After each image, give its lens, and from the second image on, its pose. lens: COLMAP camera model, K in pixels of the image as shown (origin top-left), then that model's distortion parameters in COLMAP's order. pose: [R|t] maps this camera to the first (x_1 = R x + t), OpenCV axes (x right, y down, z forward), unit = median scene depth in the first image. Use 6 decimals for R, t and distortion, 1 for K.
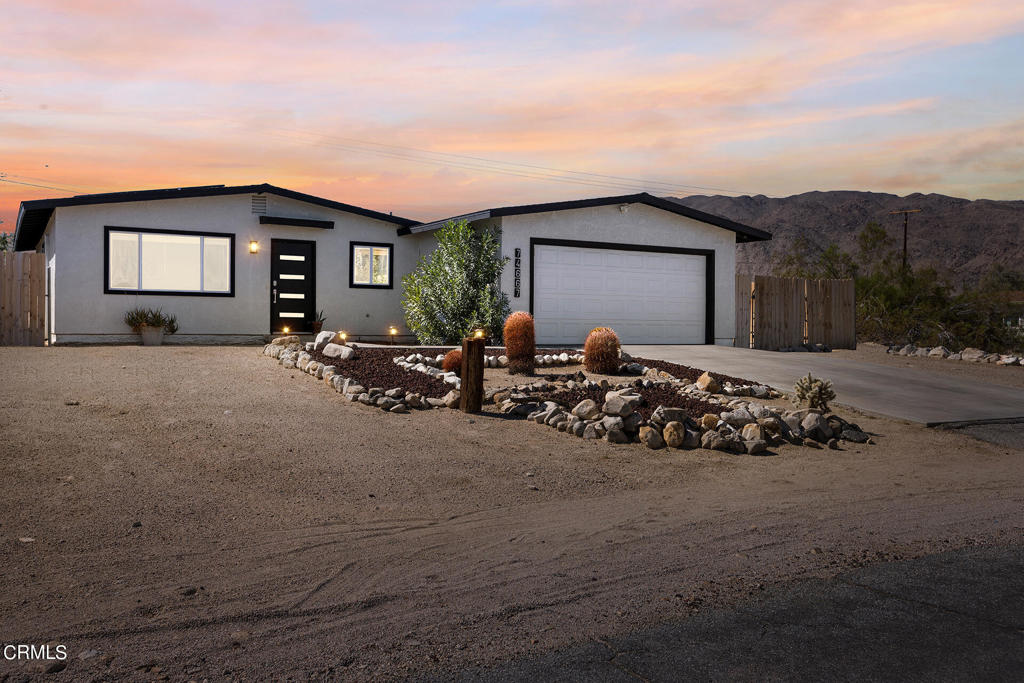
lens RADIAL K [[913.1, 0, 516.1], [0, 913.1, 339.1], [0, 0, 1]] dist [-0.006561, -0.005315]
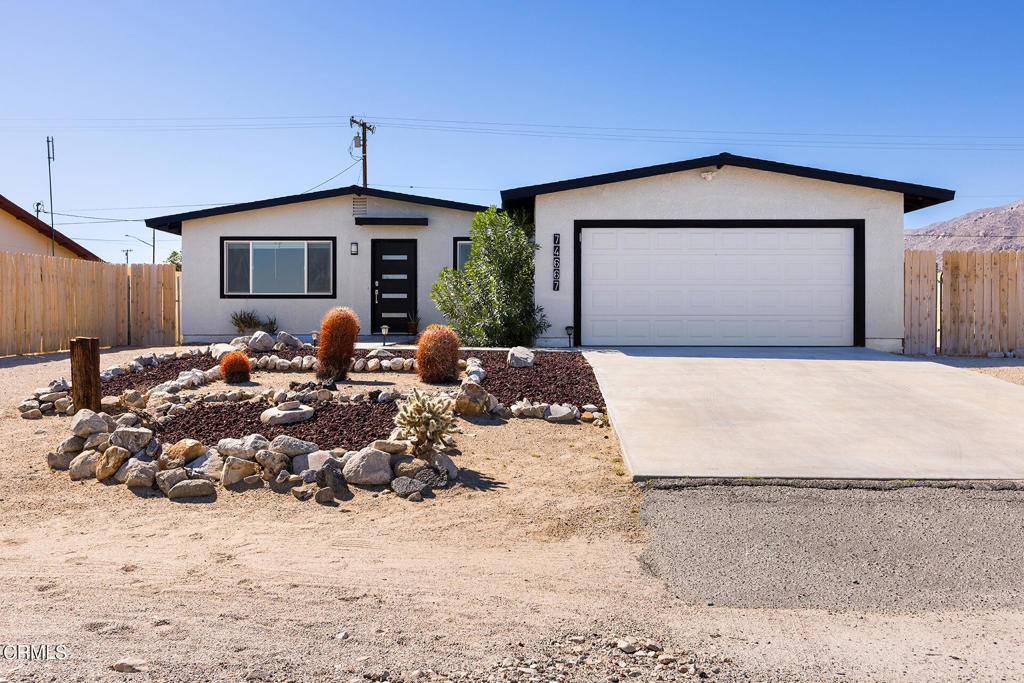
lens RADIAL K [[899.2, 0, 512.9], [0, 899.2, 336.1], [0, 0, 1]] dist [-0.001351, -0.003611]
pose [[0.848818, -0.002326, -0.528680, 0.388509], [0.000018, 0.999990, -0.004371, 0.000683], [0.528685, 0.003701, 0.848810, 0.245869]]
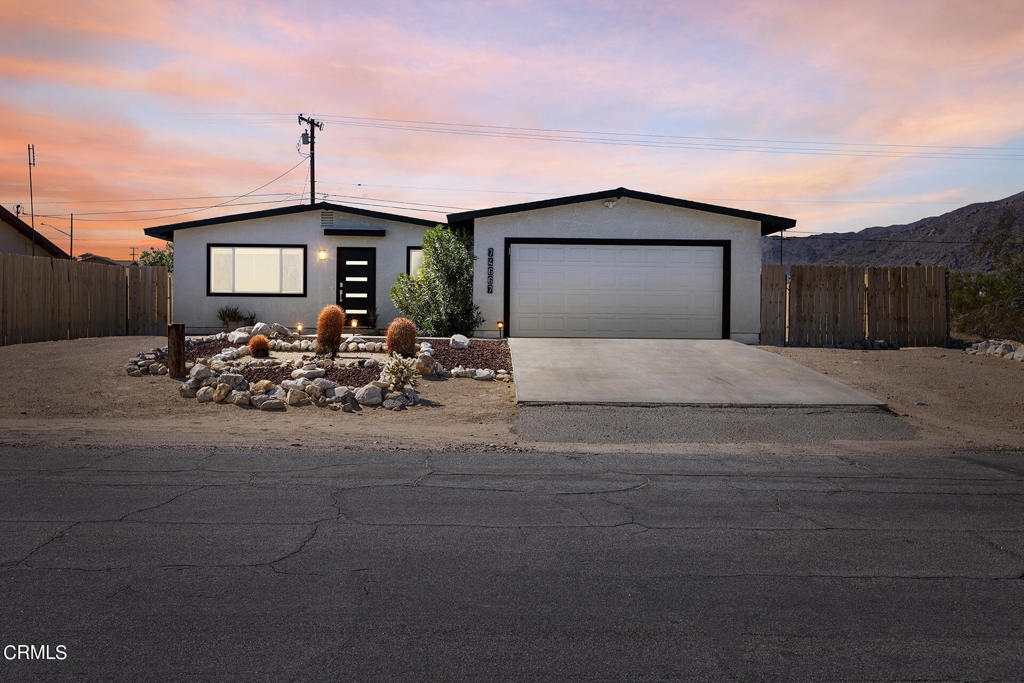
lens RADIAL K [[1022.1, 0, 510.4], [0, 1022.1, 345.2], [0, 0, 1]] dist [-0.021473, 0.000000]
pose [[0.872662, 0.007610, -0.488265, 0.578699], [-0.007666, 0.999969, 0.001883, 0.012705], [0.488264, 0.002100, 0.872694, -0.044612]]
